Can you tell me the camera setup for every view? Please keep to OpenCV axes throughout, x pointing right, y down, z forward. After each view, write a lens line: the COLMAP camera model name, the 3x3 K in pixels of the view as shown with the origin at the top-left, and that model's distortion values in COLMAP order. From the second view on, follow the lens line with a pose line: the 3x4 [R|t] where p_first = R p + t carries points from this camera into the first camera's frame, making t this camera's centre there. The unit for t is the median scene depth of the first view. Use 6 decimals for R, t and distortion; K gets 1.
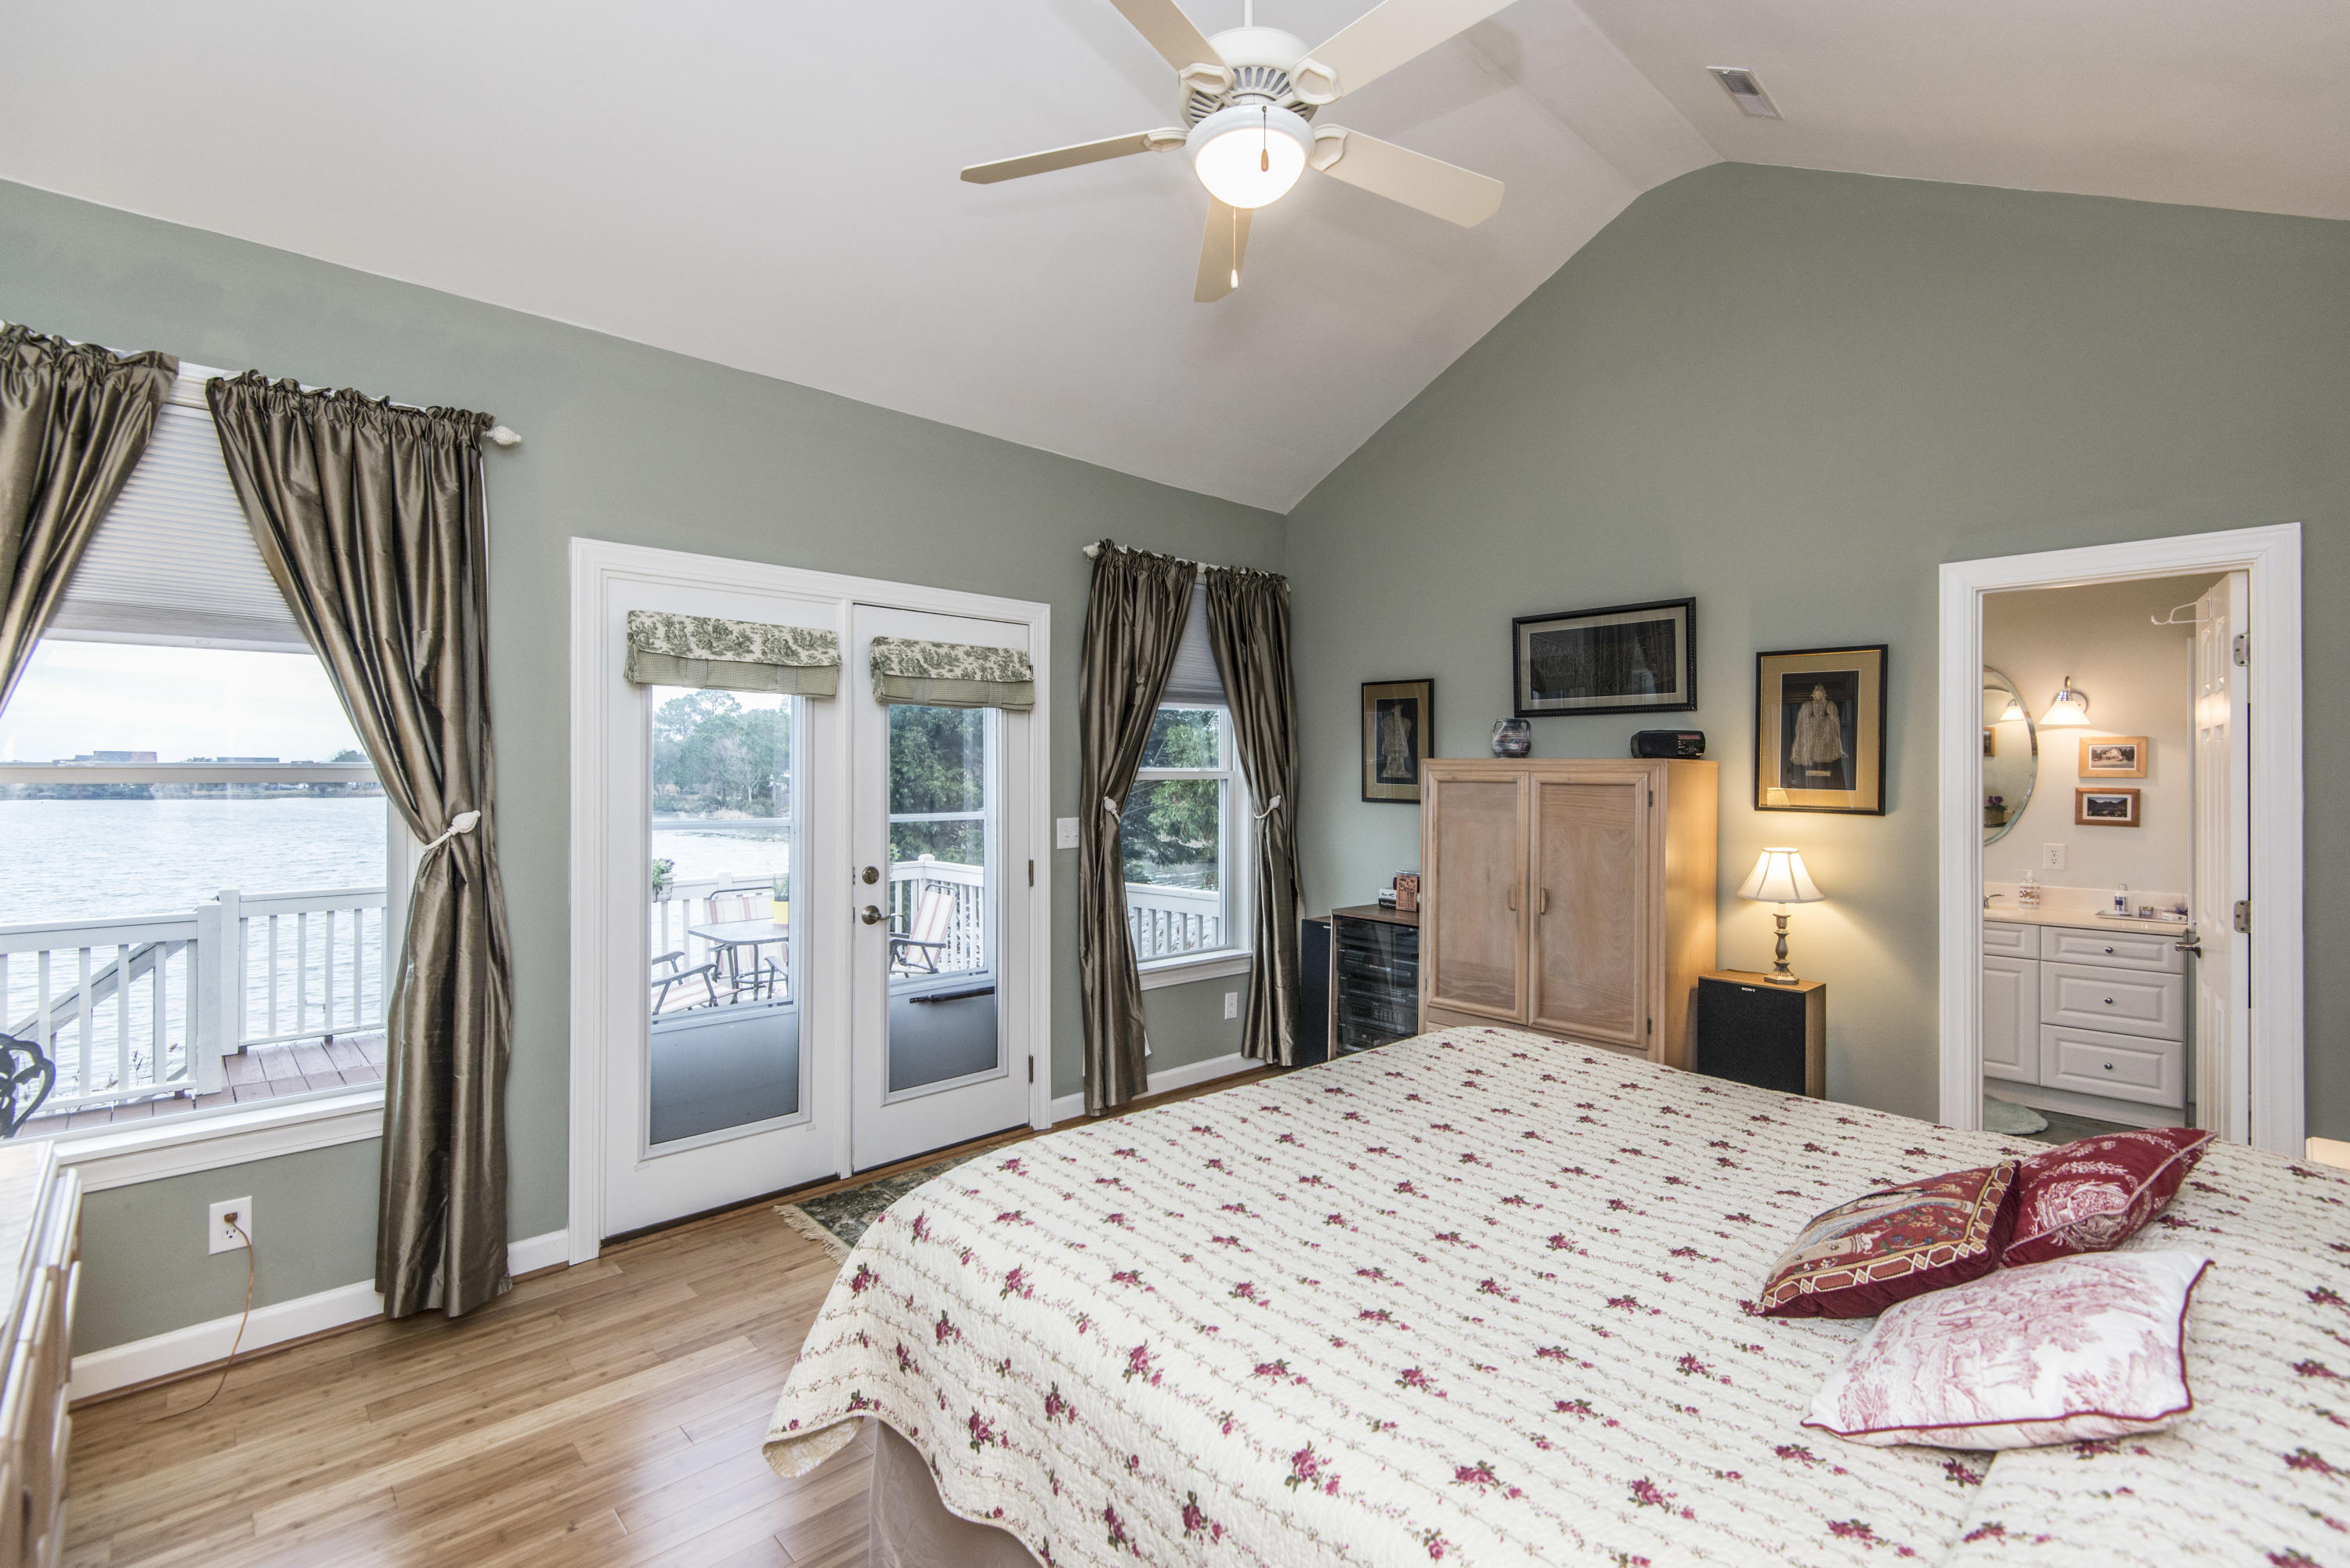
lens RADIAL K [[1063.7, 0, 1177.6], [0, 1063.7, 776.0], [0, 0, 1]] dist [0.047871, -0.027690]
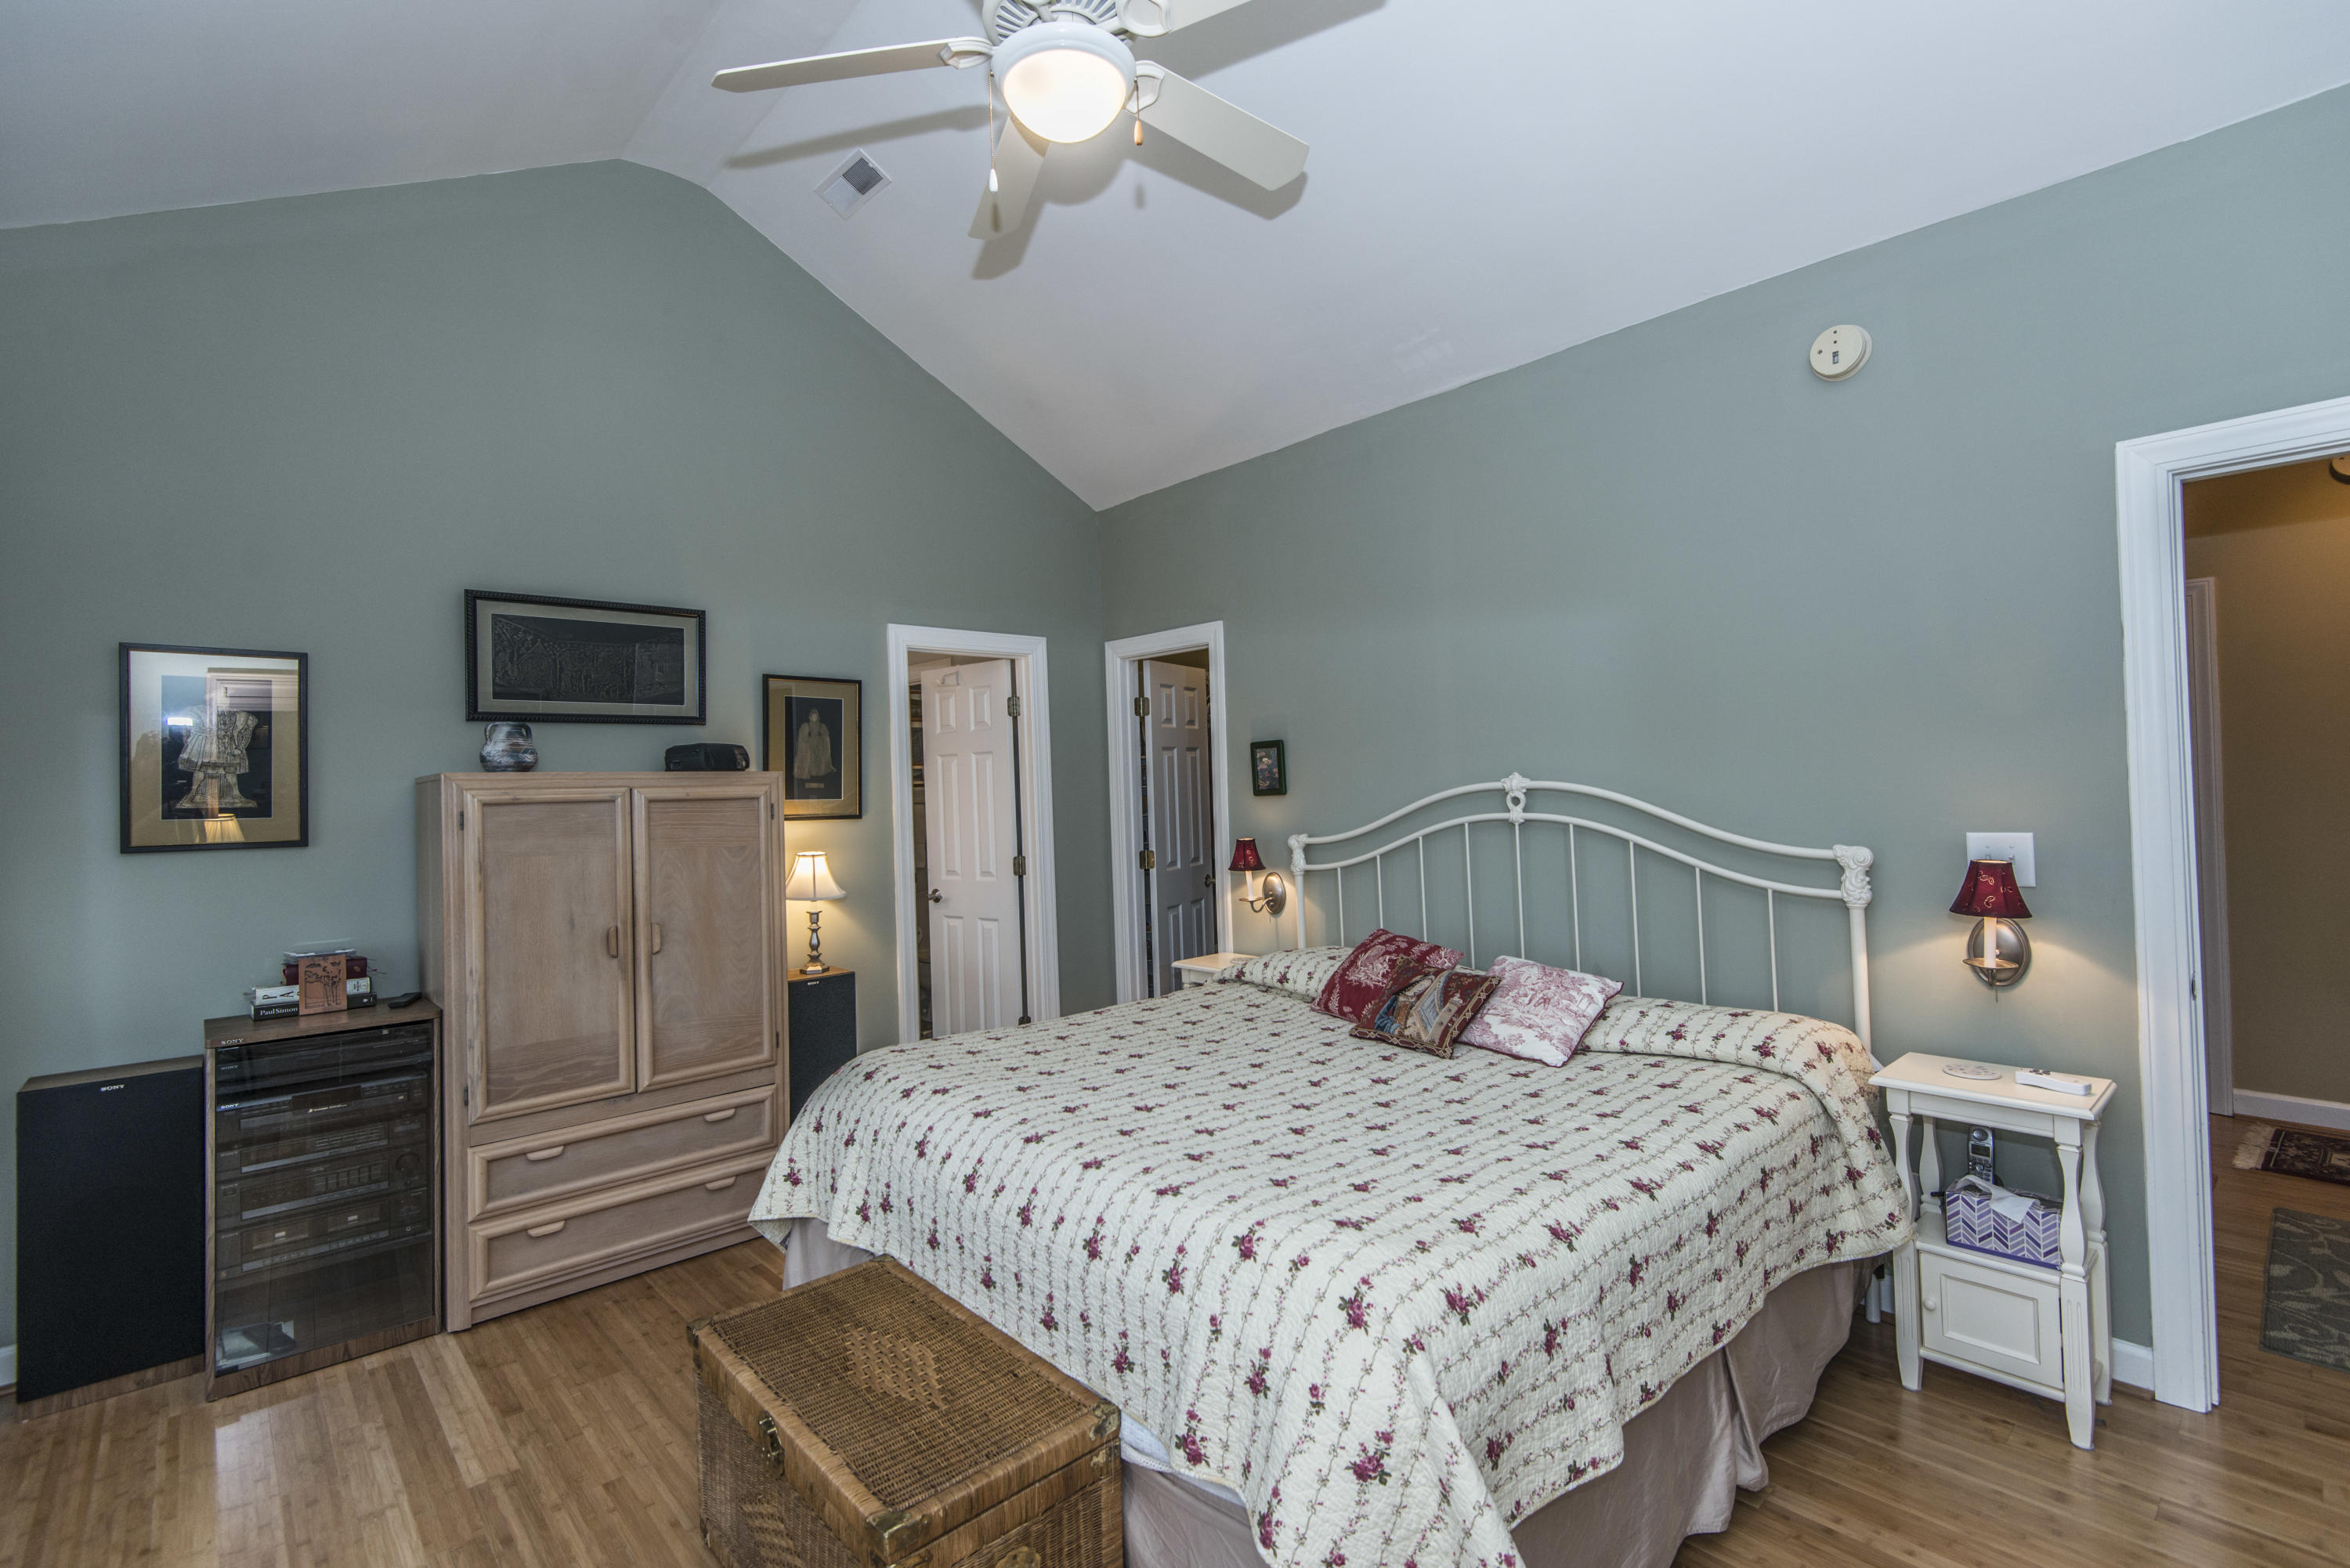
lens RADIAL K [[1063.7, 0, 1177.6], [0, 1063.7, 776.0], [0, 0, 1]] dist [0.047871, -0.027690]
pose [[0.009656, 0.003176, 0.999948, -0.523113], [0.031208, 0.999507, -0.003476, 0.003253], [-0.999466, 0.031240, 0.009553, 0.579802]]
